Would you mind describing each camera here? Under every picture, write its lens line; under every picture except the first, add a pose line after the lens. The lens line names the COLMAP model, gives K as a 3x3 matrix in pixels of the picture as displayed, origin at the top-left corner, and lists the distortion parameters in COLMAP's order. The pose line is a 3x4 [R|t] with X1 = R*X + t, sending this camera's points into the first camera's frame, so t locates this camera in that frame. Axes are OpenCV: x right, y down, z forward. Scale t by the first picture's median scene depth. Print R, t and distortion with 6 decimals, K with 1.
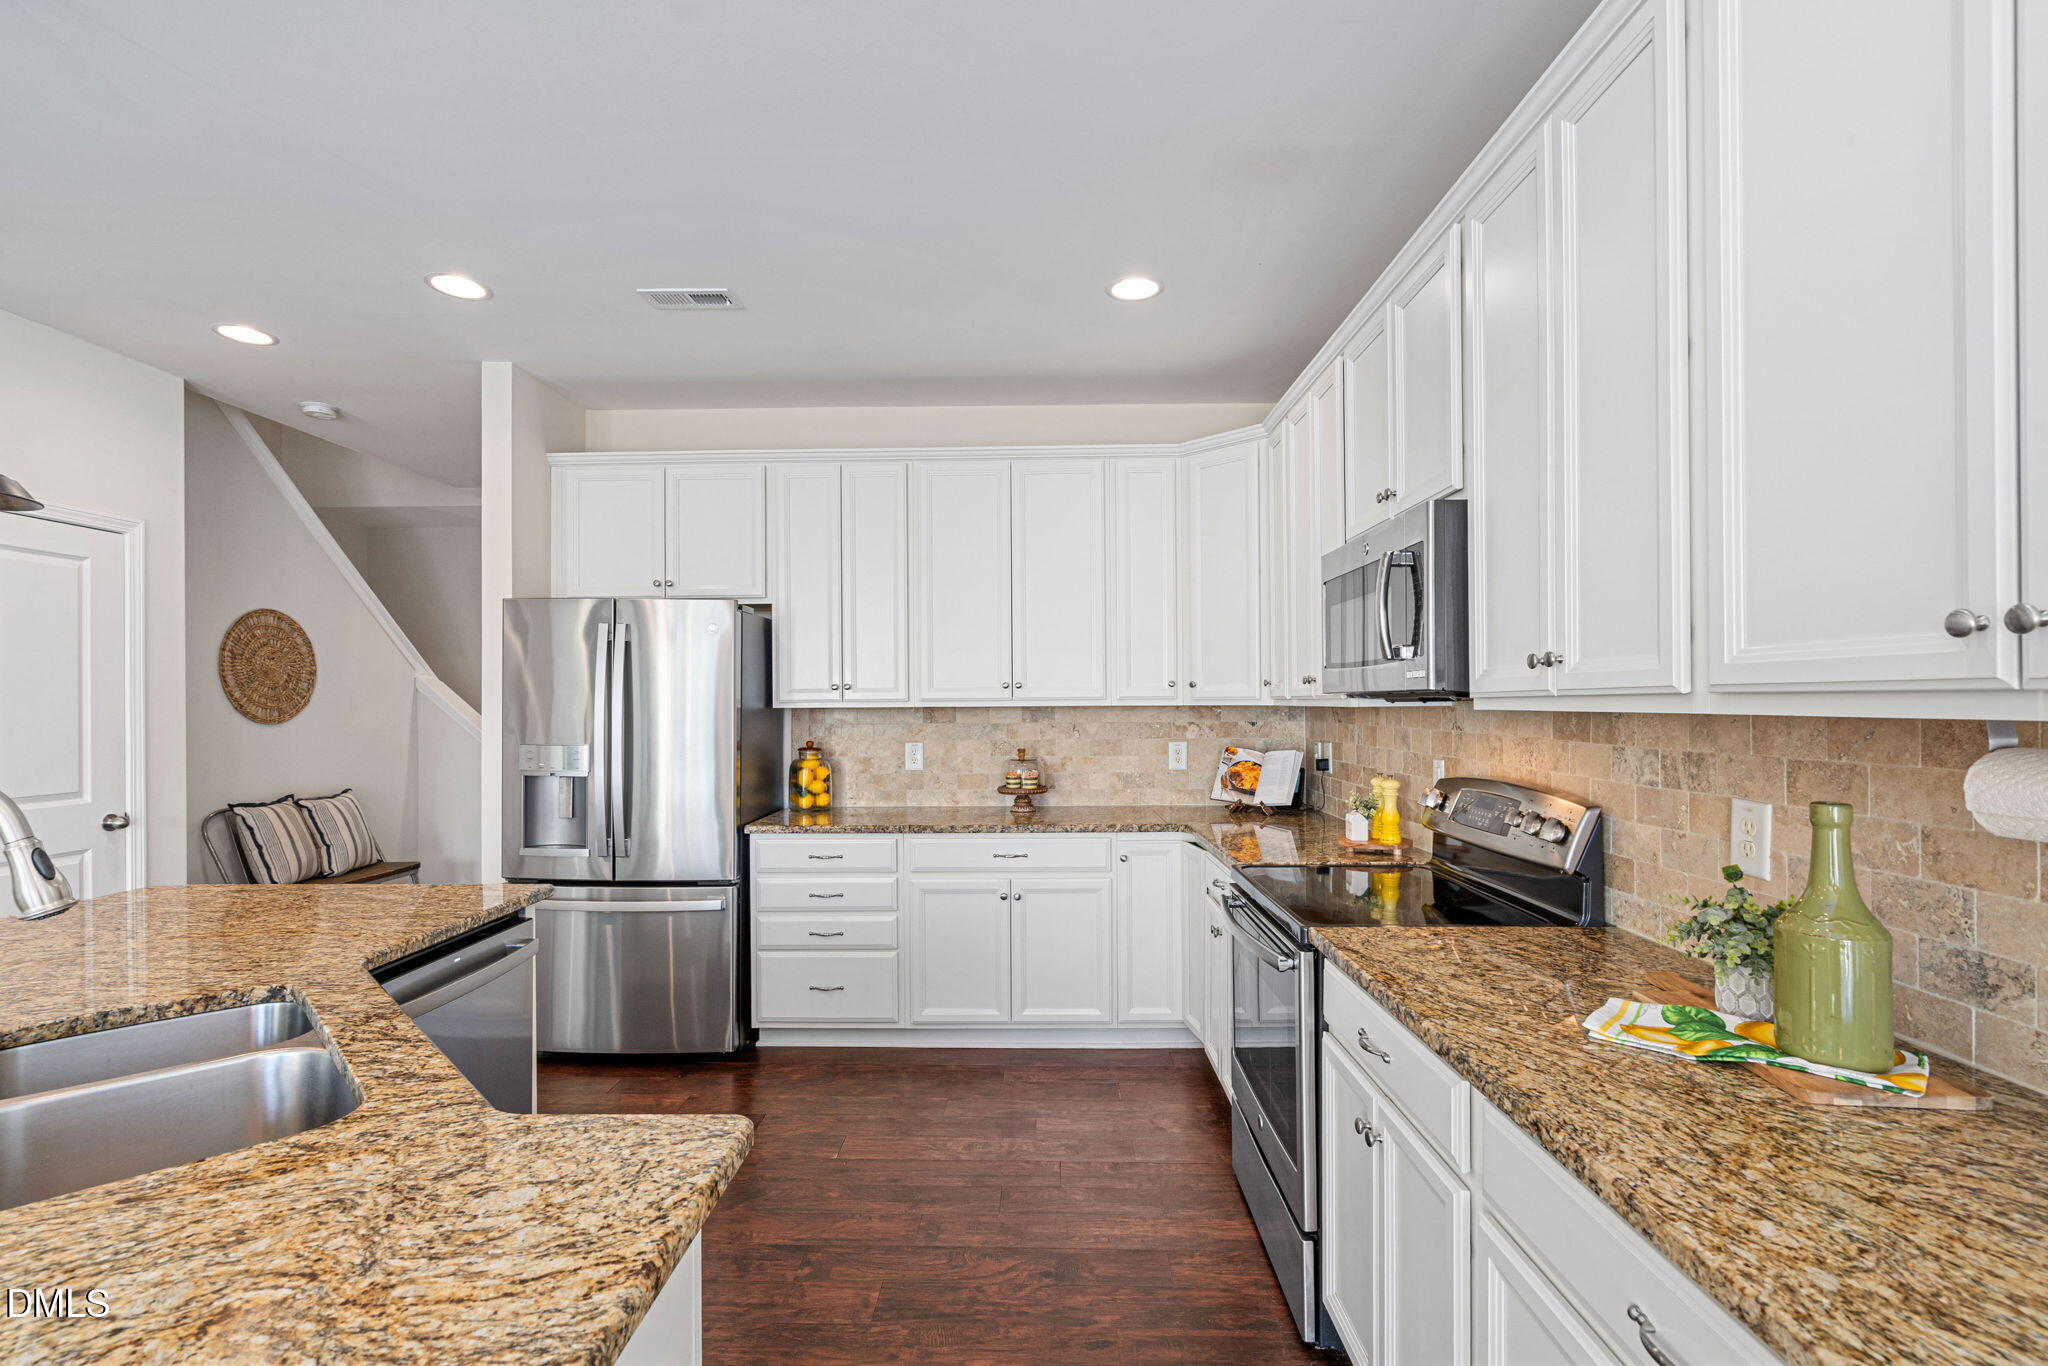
lens RADIAL K [[934.8, 0, 1017.4], [0, 934.8, 701.6], [0, 0, 1]] dist [0.000290, 0.000307]
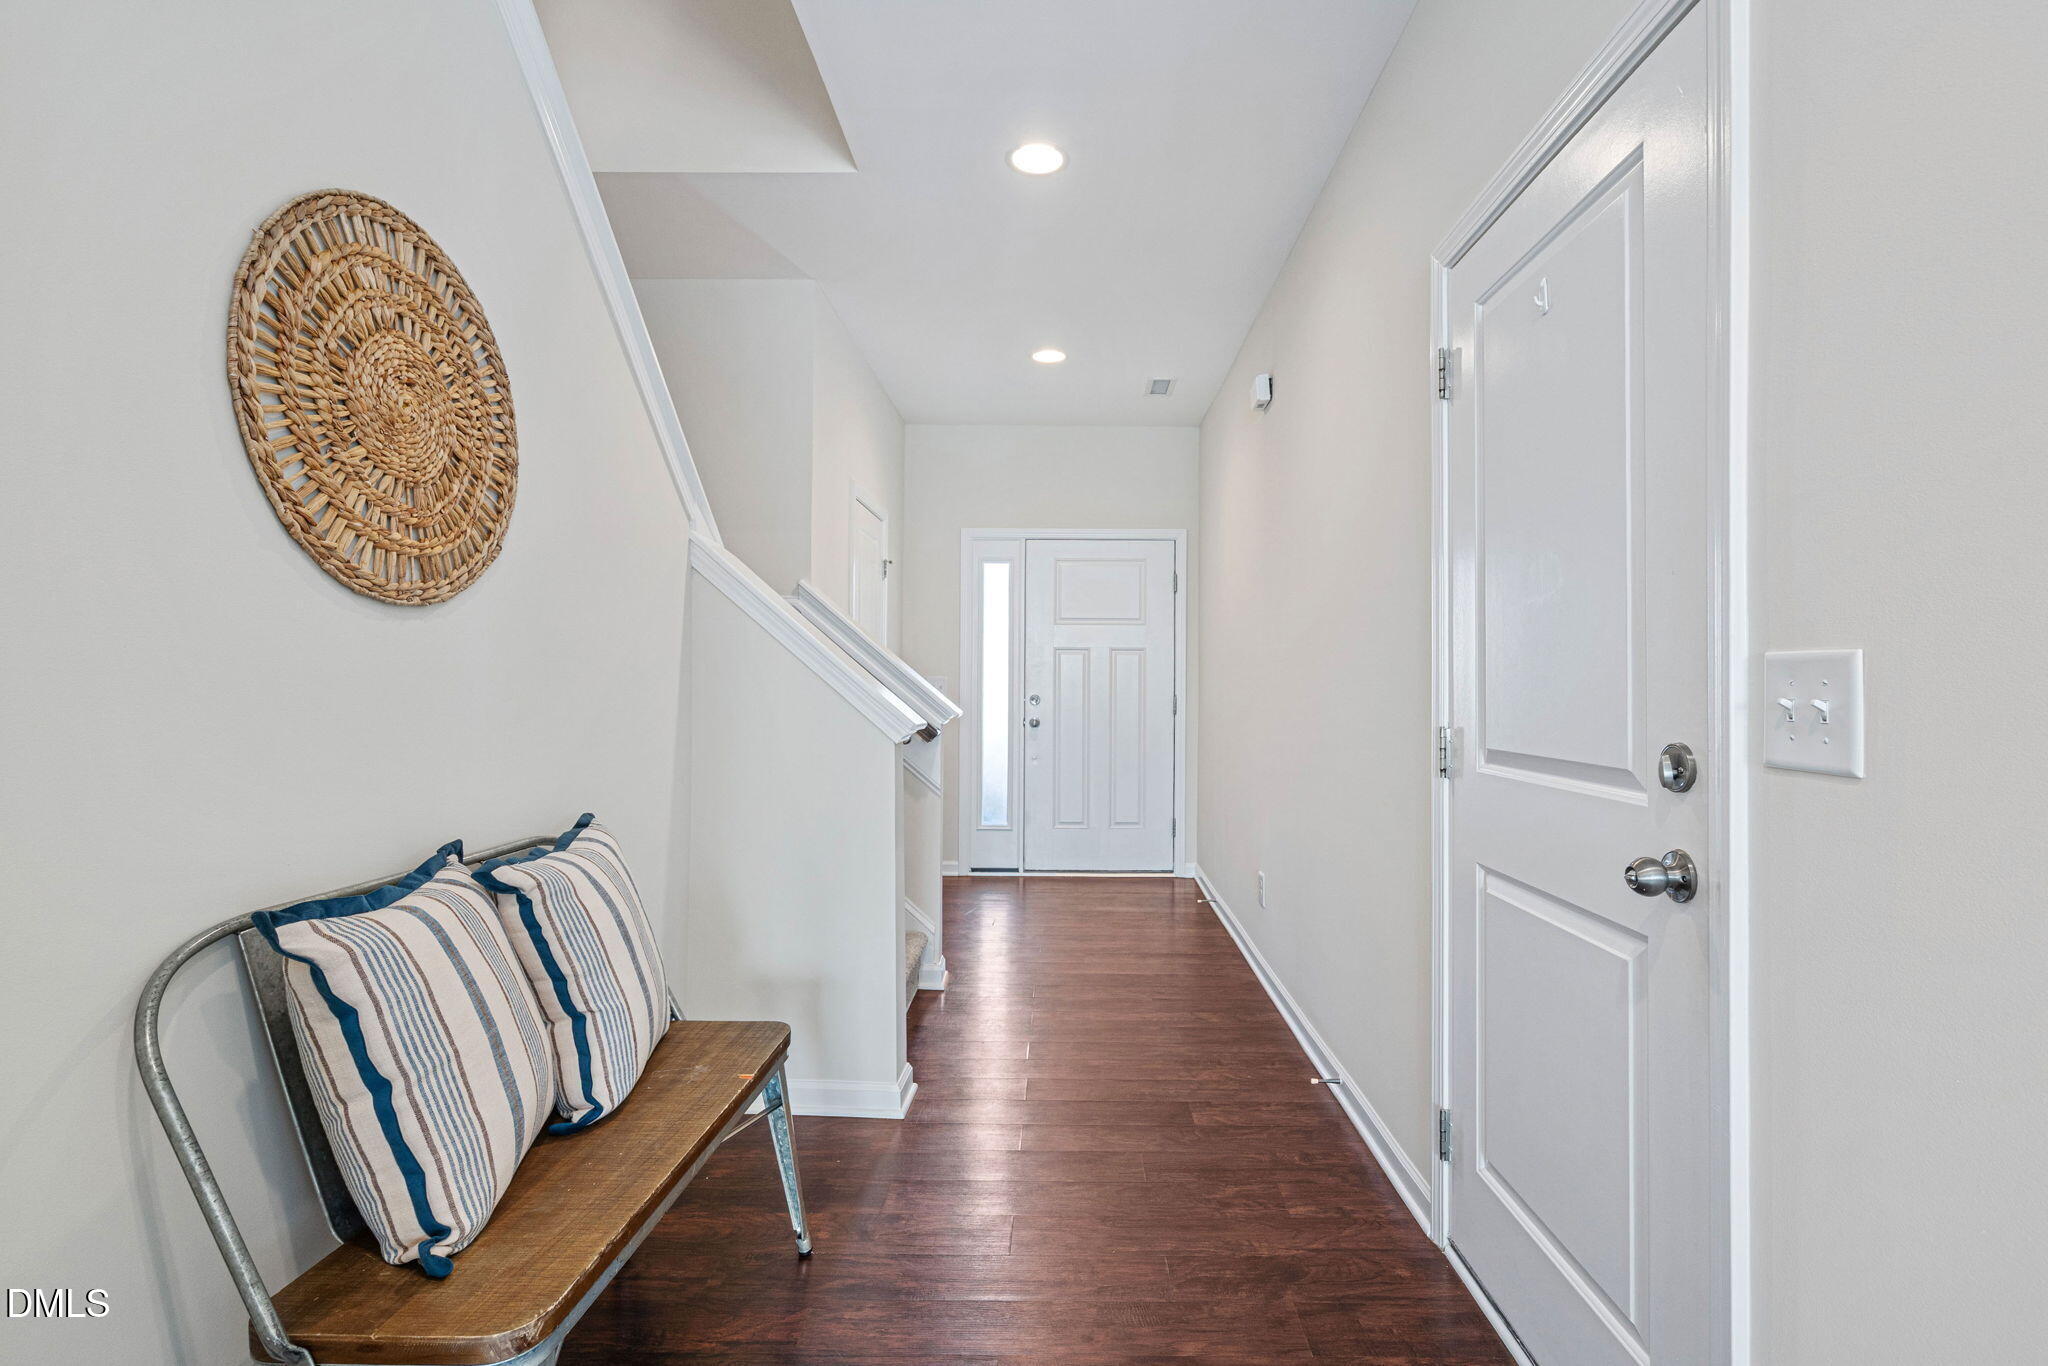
lens RADIAL K [[963.2, 0, 1062.4], [0, 963.2, 673.2], [0, 0, 1]] dist [-0.000679, 0.000032]
pose [[0.999814, 0.013759, 0.013521, -0.730594], [-0.013609, 0.999846, -0.011108, 0.056784], [-0.013672, 0.010922, 0.999847, 0.855244]]
